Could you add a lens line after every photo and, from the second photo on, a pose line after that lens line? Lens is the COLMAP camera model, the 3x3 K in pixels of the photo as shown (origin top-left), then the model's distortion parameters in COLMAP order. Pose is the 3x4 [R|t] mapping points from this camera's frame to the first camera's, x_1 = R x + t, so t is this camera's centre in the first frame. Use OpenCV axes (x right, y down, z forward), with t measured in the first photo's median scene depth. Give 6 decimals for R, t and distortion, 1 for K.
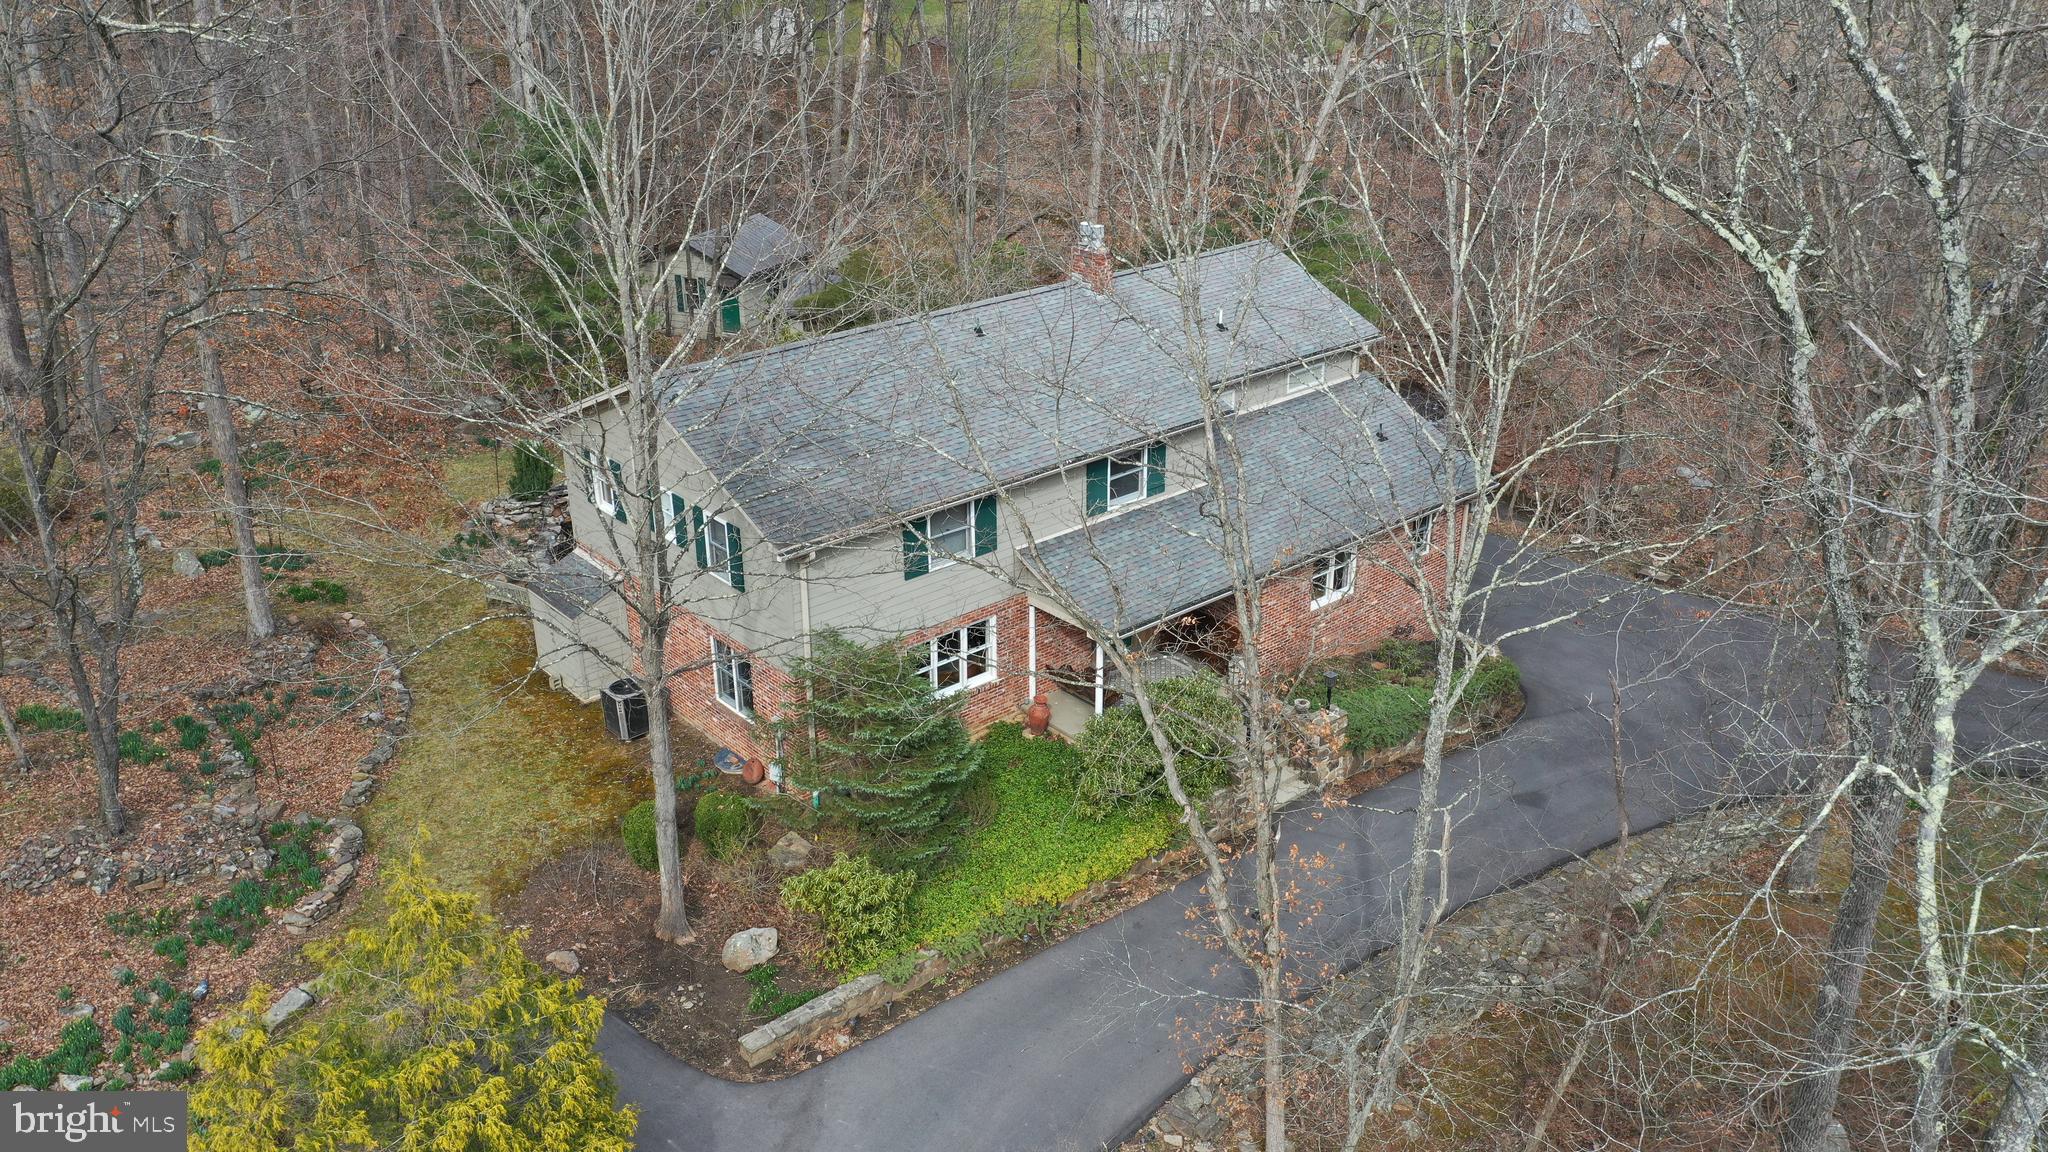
lens RADIAL K [[1628.8, 0, 1016.9], [0, 1628.8, 573.9], [0, 0, 1]] dist [0.016598, -0.000116]
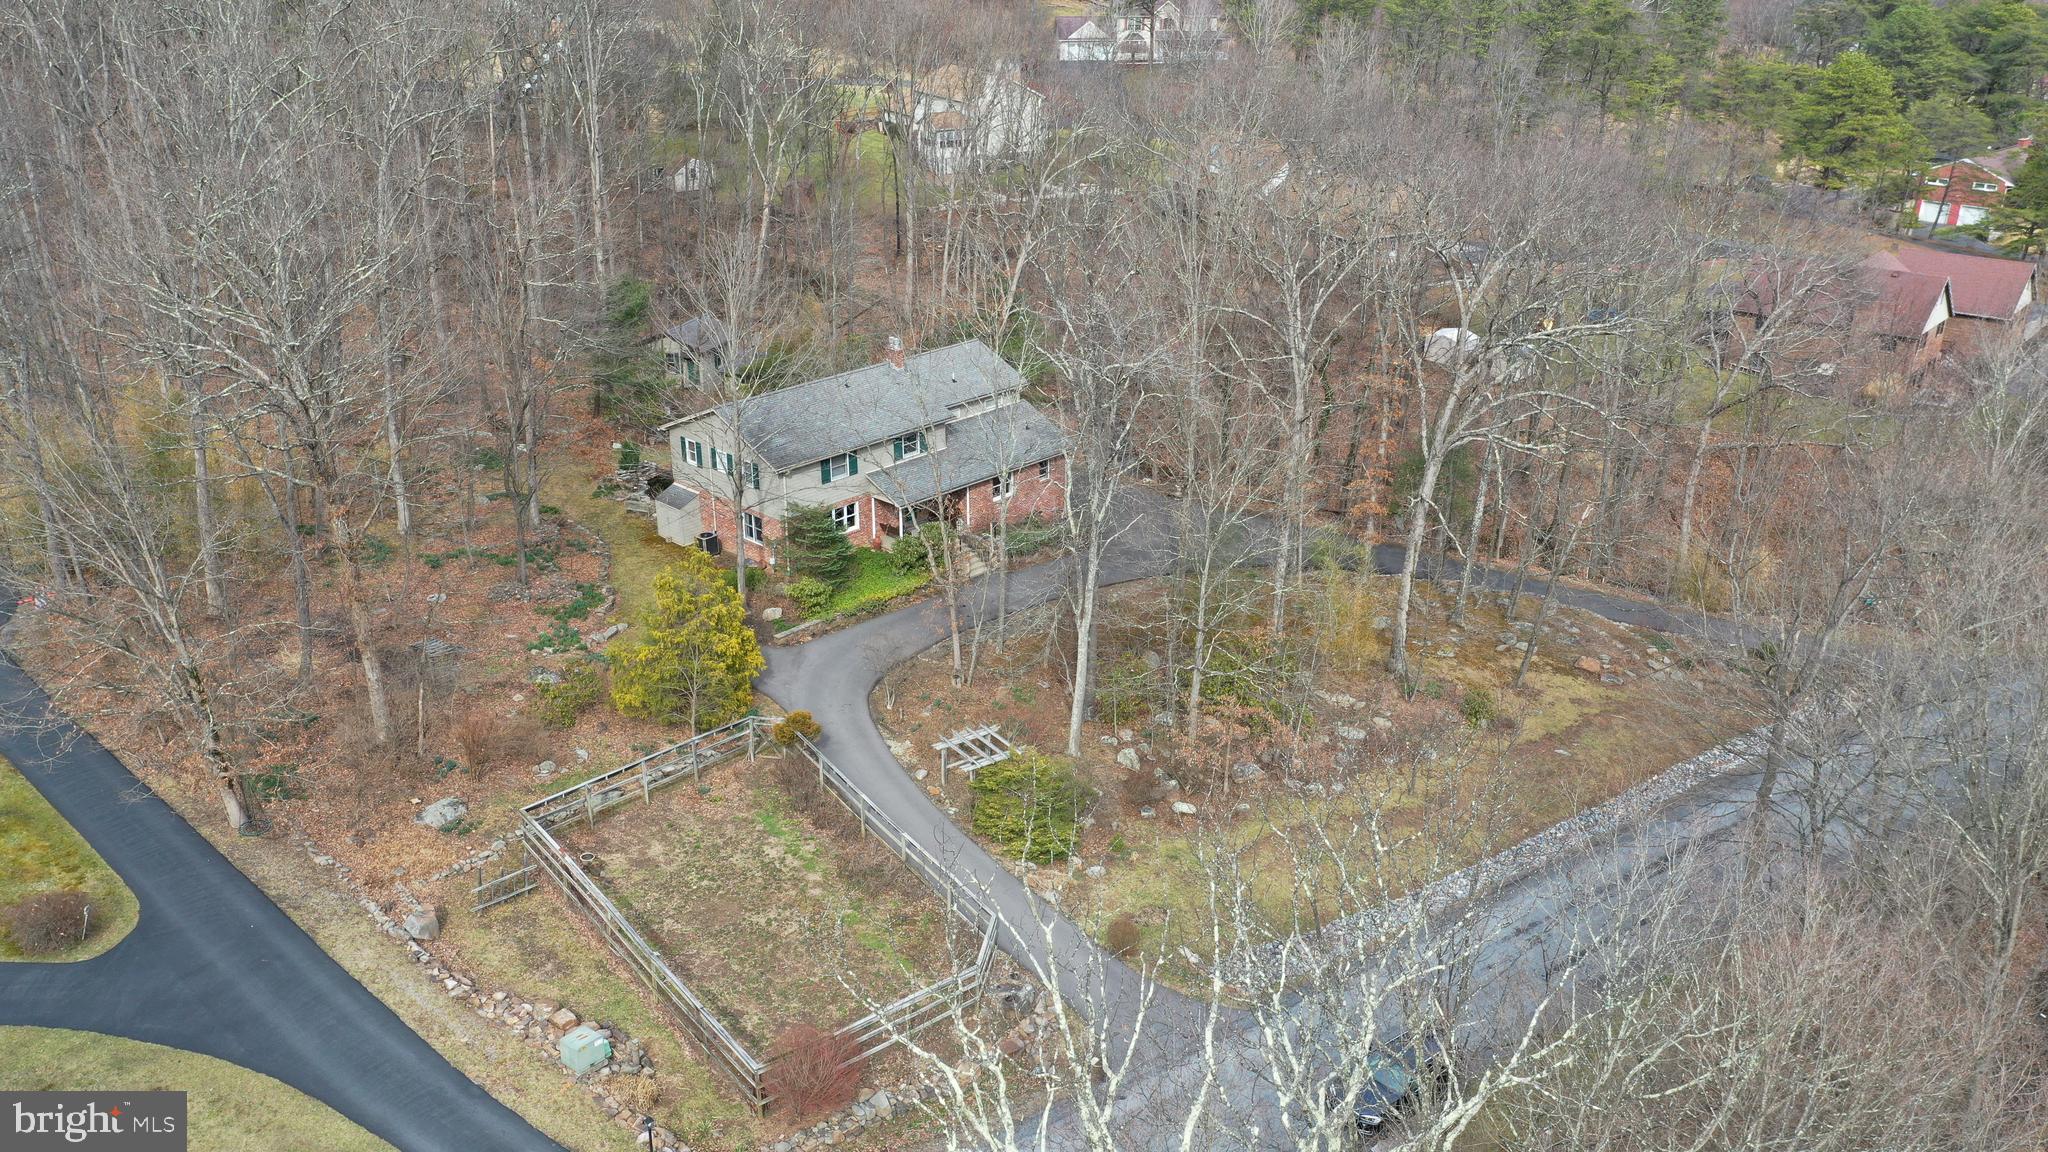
lens RADIAL K [[1628.8, 0, 1023.0], [0, 1628.8, 576.4], [0, 0, 1]] dist [0.016598, -0.000116]
pose [[0.995201, -0.031436, 0.092660, 0.003091], [0.033084, 0.999320, -0.016303, 0.192730], [-0.092084, 0.019291, 0.995564, -1.510067]]
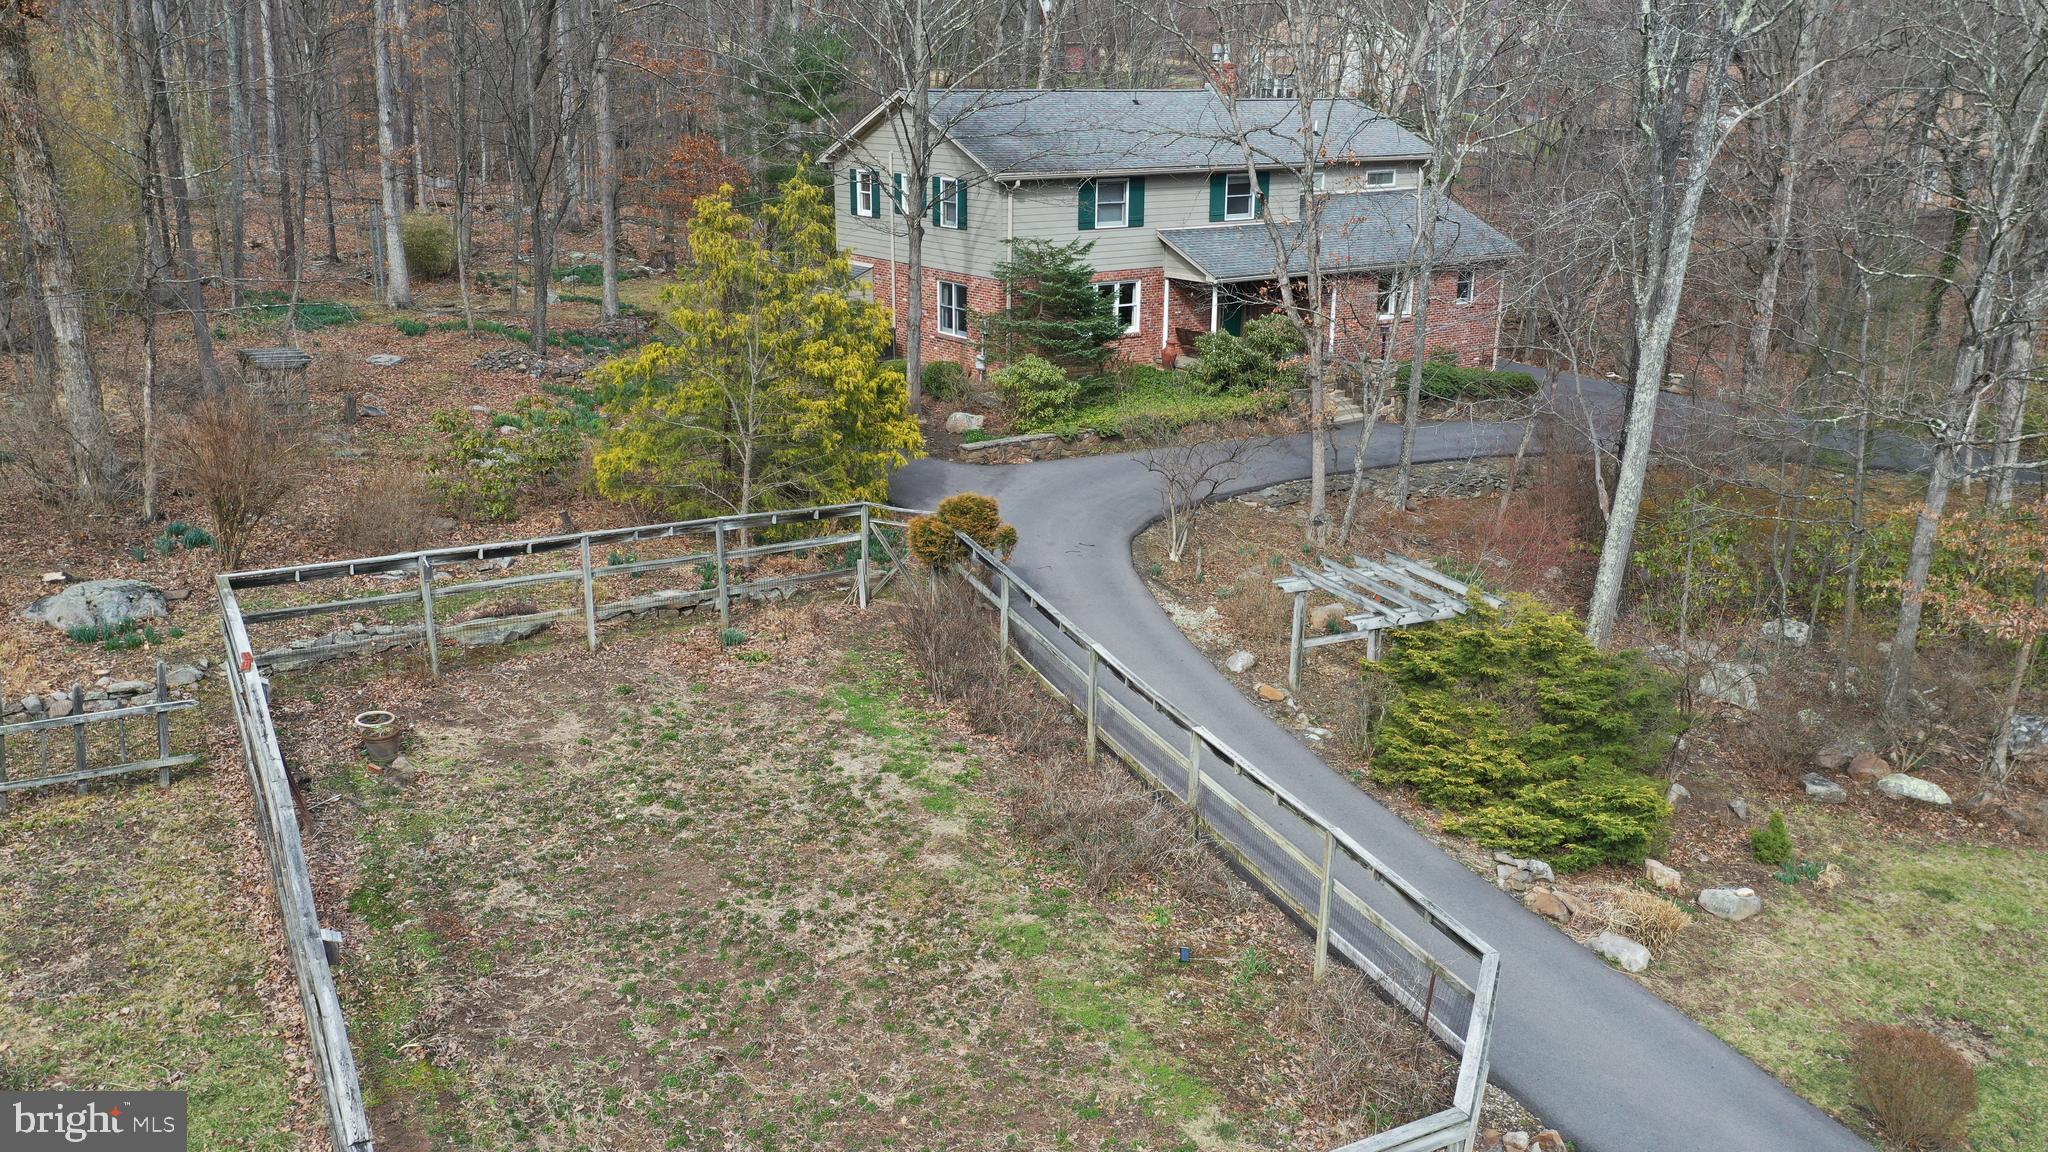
lens RADIAL K [[1628.8, 0, 1027.7], [0, 1628.8, 577.9], [0, 0, 1]] dist [0.016598, -0.000116]
pose [[0.996093, 0.038712, -0.079370, 0.011478], [-0.048203, 0.991435, -0.121381, 0.463869], [0.073991, 0.124733, 0.989428, -0.361289]]
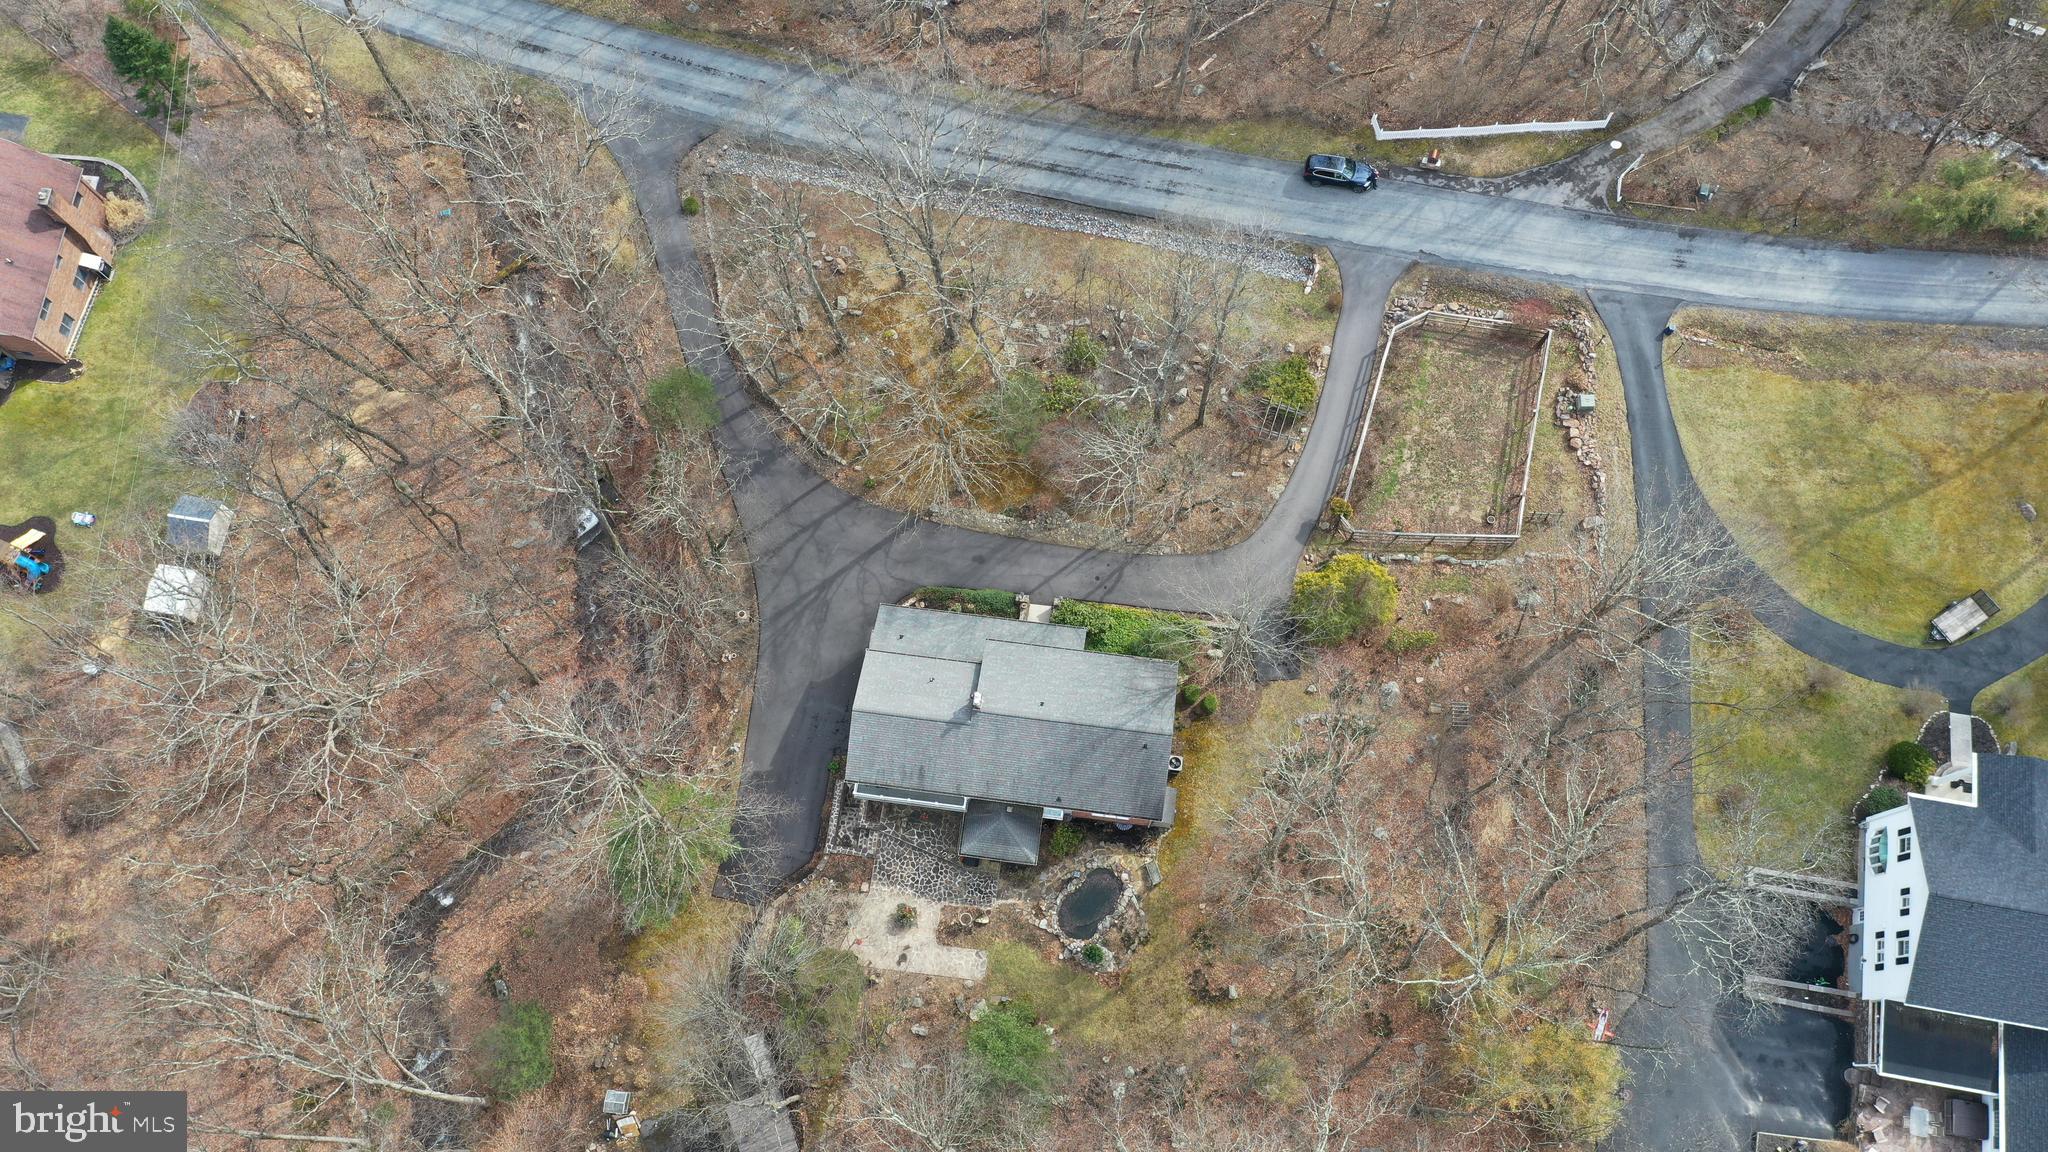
lens RADIAL K [[1628.8, 0, 1019.0], [0, 1628.8, 572.2], [0, 0, 1]] dist [0.016598, -0.000116]
pose [[-0.668267, -0.704406, 0.239233, -0.540989], [0.322925, 0.015030, 0.946305, -3.001839], [-0.670178, 0.709639, 0.217426, 0.301112]]
